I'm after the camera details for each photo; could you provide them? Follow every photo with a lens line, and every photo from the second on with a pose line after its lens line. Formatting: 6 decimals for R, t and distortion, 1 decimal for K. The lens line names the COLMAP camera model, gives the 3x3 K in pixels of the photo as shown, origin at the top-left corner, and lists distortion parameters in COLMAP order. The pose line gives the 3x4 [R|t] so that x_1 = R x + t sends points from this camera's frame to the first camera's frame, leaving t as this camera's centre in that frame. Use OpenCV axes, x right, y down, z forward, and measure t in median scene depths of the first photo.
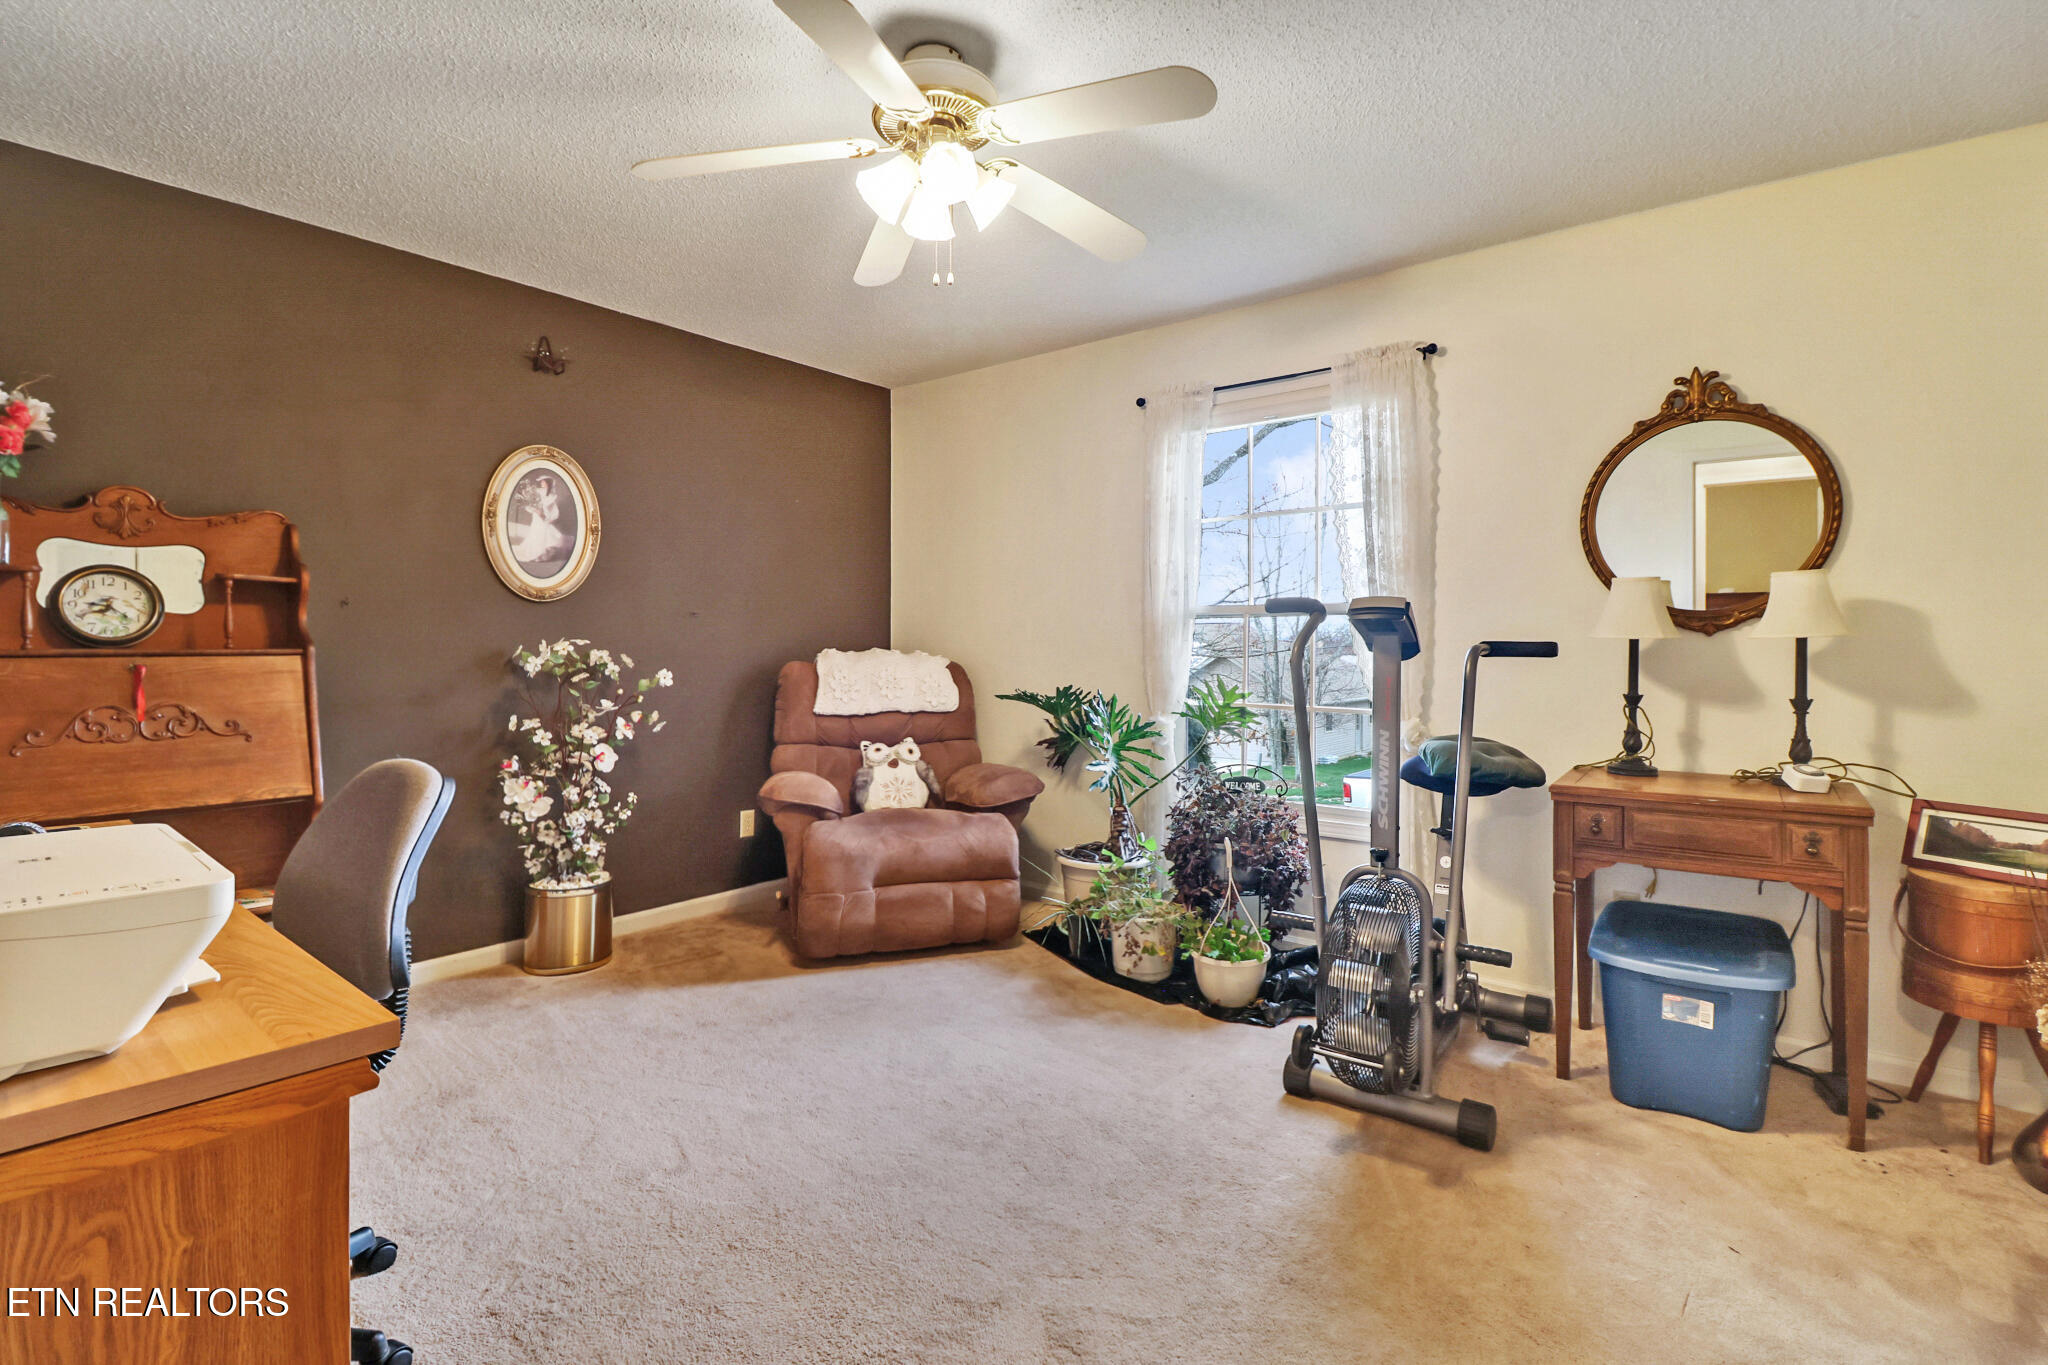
lens RADIAL K [[948.0, 0, 1025.8], [0, 948.0, 660.4], [0, 0, 1]] dist [0.000537, -0.012413]
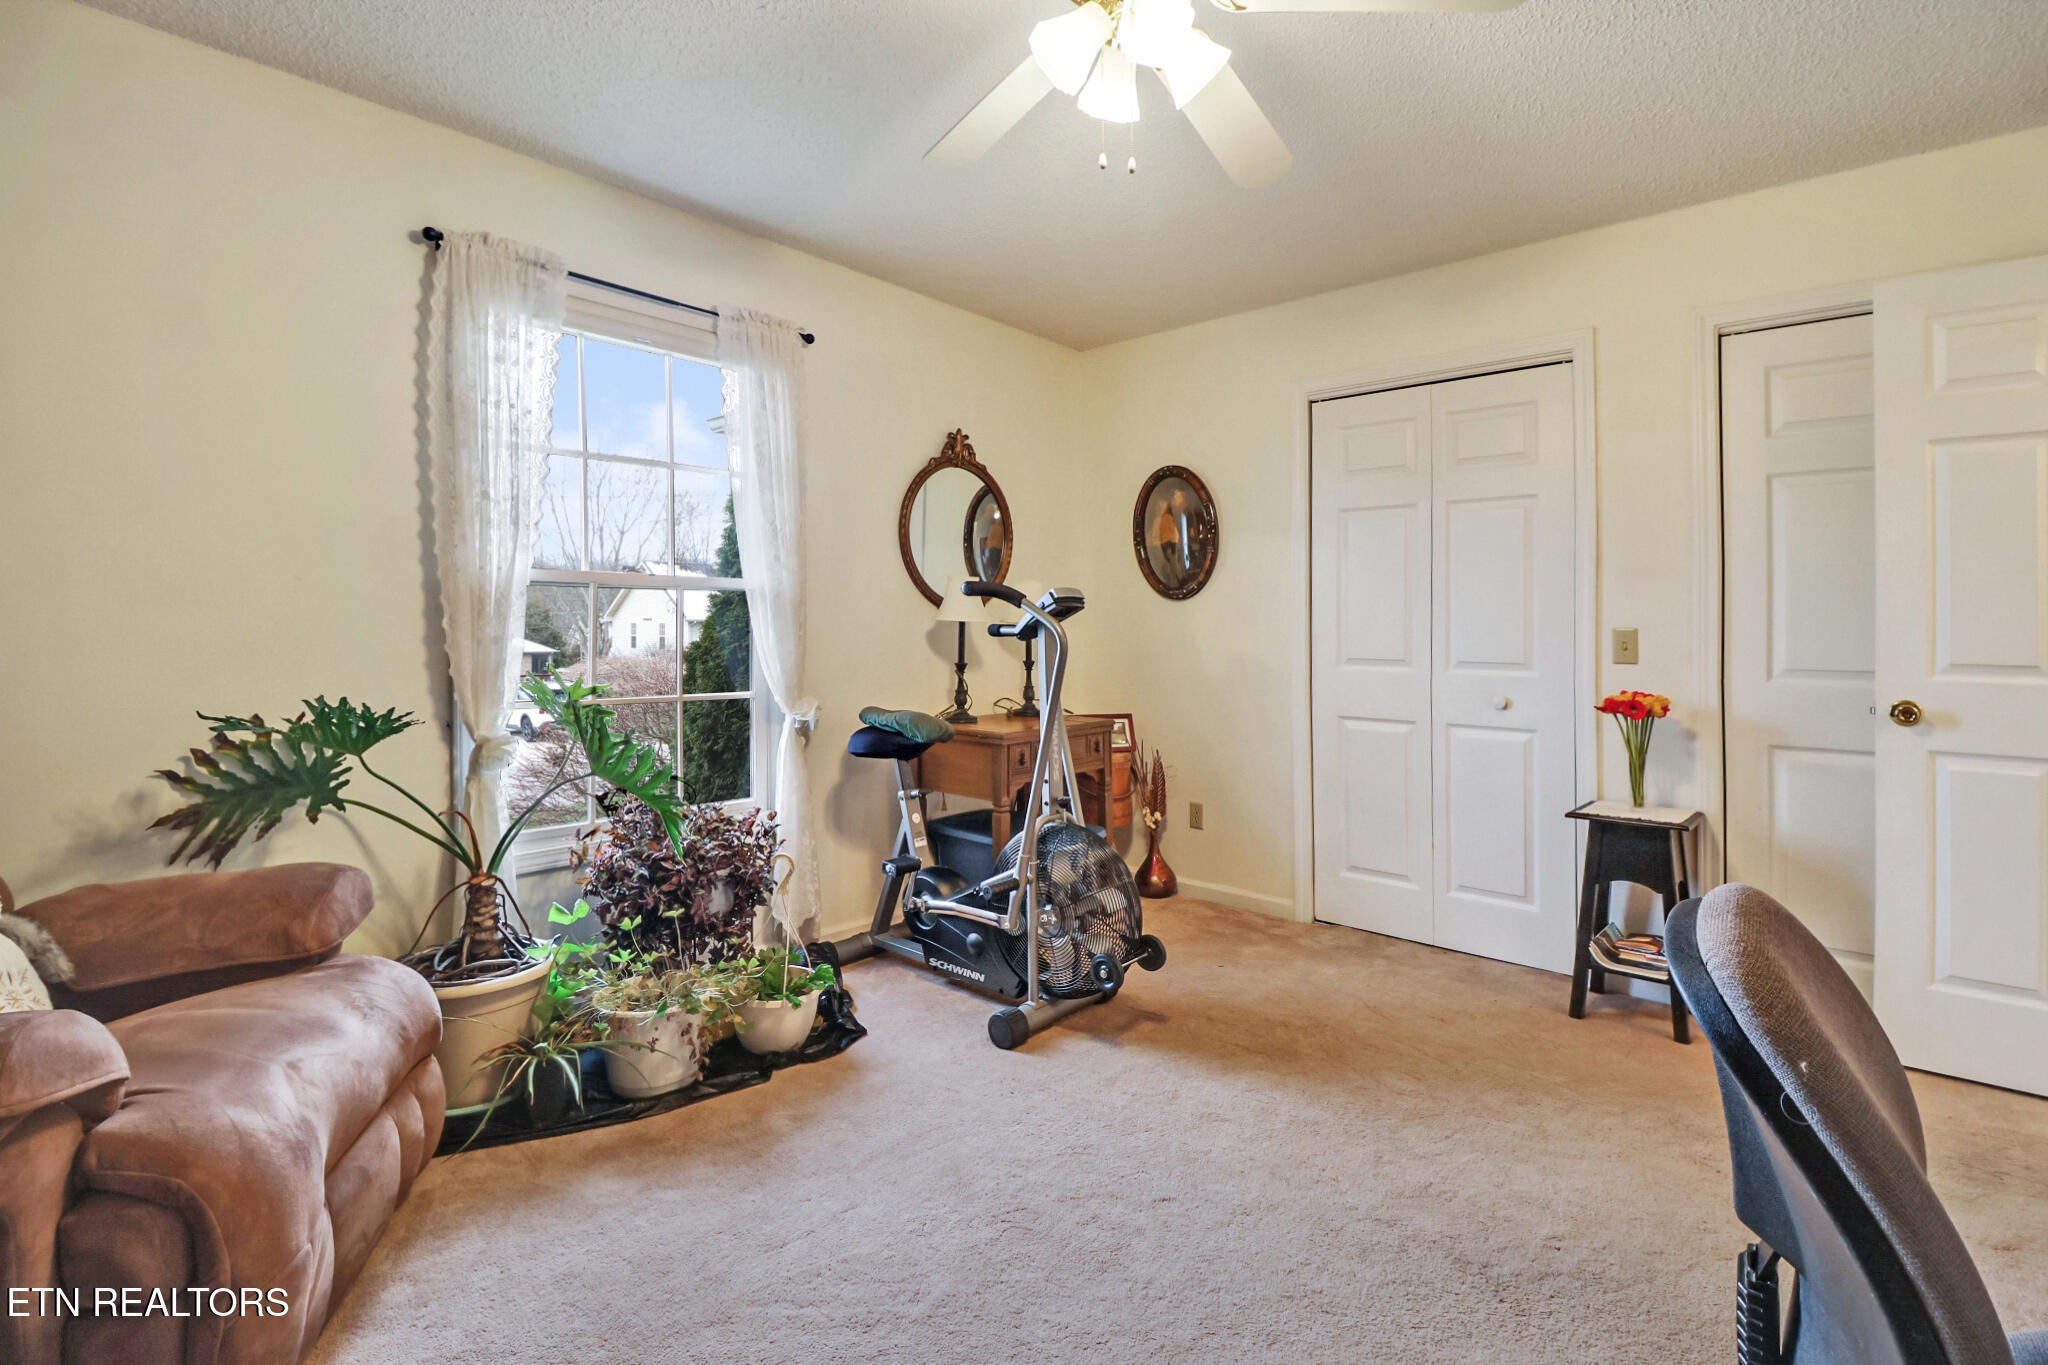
lens RADIAL K [[948.0, 0, 1036.5], [0, 948.0, 641.0], [0, 0, 1]] dist [0.000537, -0.012413]
pose [[0.050699, -0.013271, 0.998626, -0.650211], [0.009628, 0.999872, 0.012799, -0.011114], [-0.998668, 0.008966, 0.050820, 0.767106]]
